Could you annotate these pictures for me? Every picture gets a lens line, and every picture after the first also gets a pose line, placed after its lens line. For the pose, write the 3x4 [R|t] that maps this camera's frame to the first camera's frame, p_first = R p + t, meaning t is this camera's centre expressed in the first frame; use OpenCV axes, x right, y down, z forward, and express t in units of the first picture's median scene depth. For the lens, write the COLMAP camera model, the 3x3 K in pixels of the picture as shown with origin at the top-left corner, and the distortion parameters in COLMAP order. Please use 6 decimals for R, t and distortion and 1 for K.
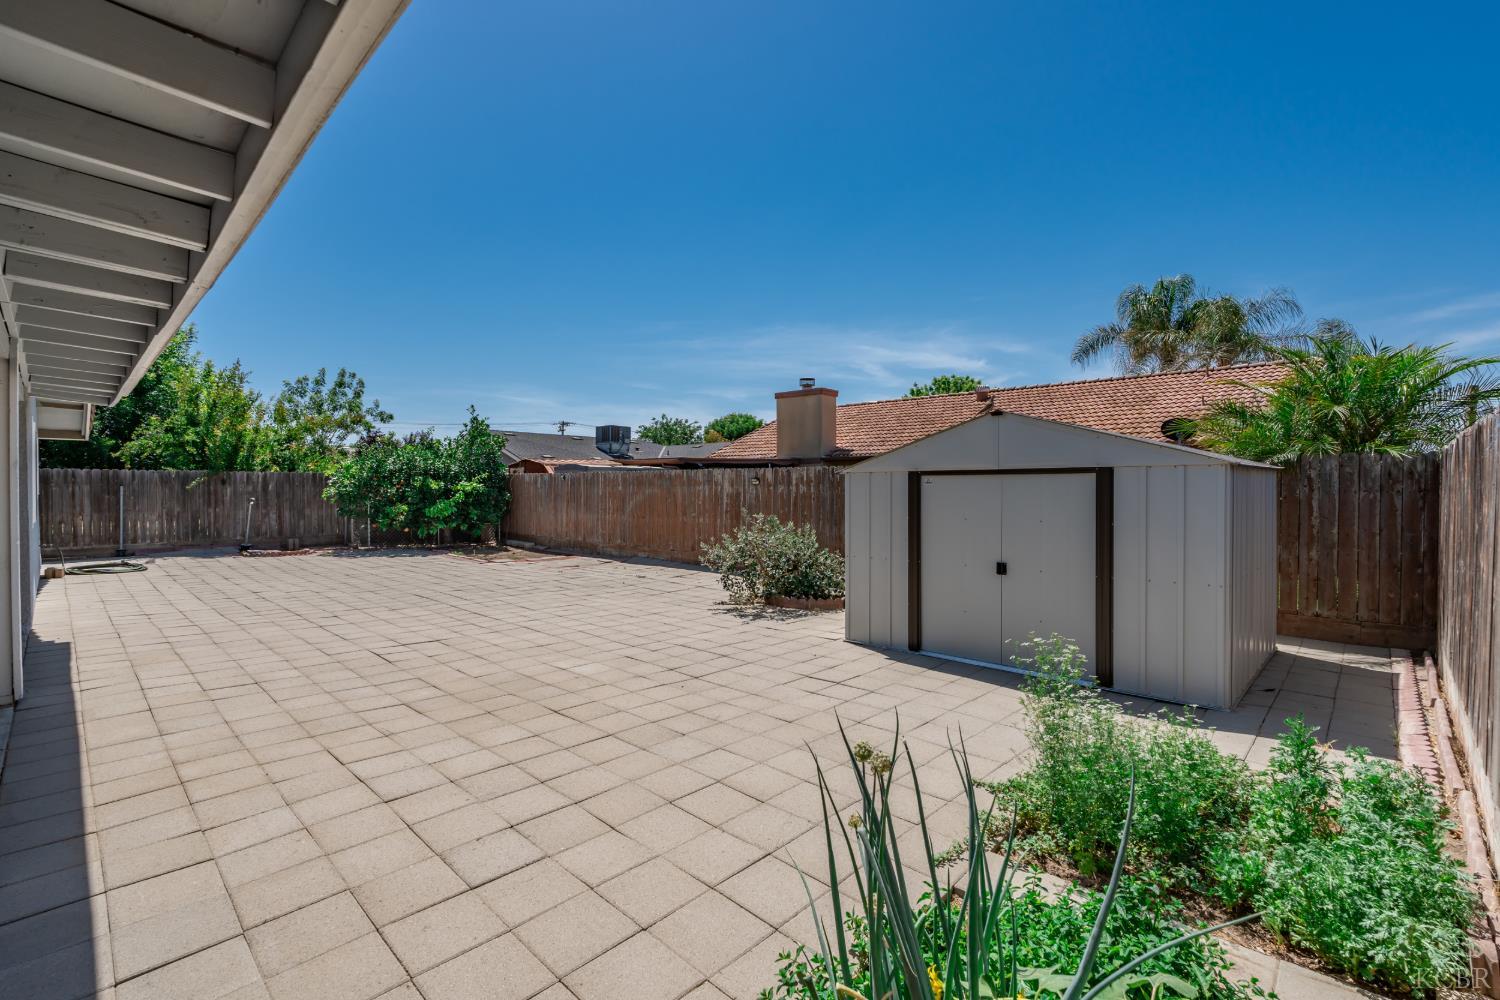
lens RADIAL K [[670.7, 0, 753.0], [0, 670.7, 502.4], [0, 0, 1]] dist [-0.001218, 0.000167]
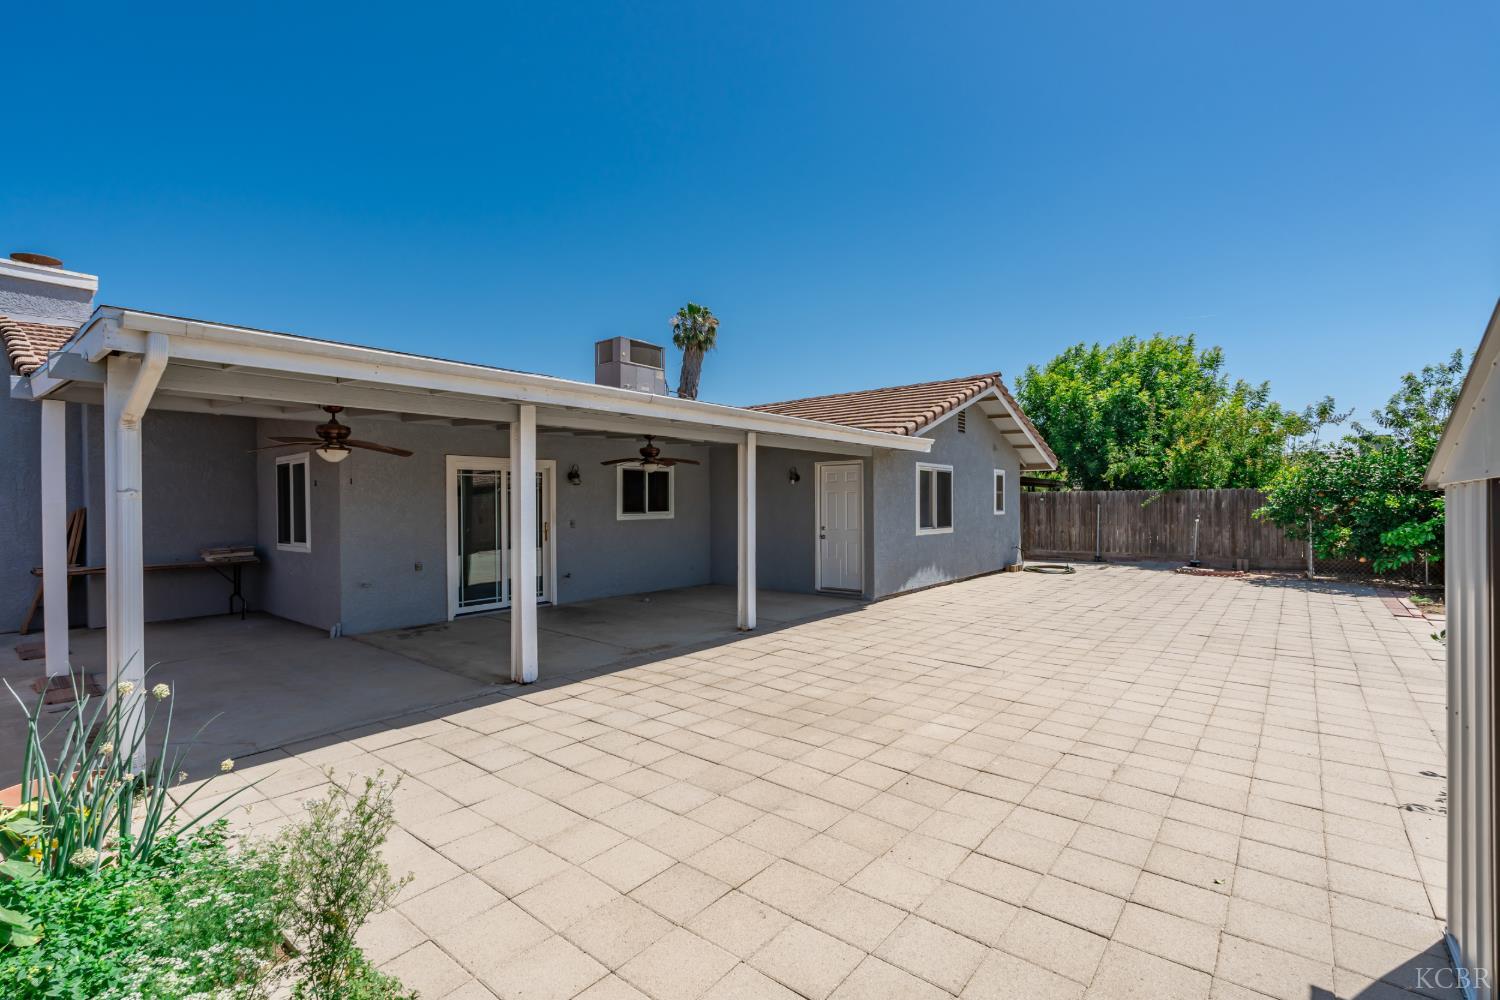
lens RADIAL K [[670.7, 0, 753.0], [0, 670.7, 502.4], [0, 0, 1]] dist [-0.001218, 0.000167]
pose [[0.082738, -0.002873, -0.996567, 0.218517], [-0.014838, 0.999881, -0.004115, -0.012903], [0.996461, 0.015127, 0.082686, 0.259679]]
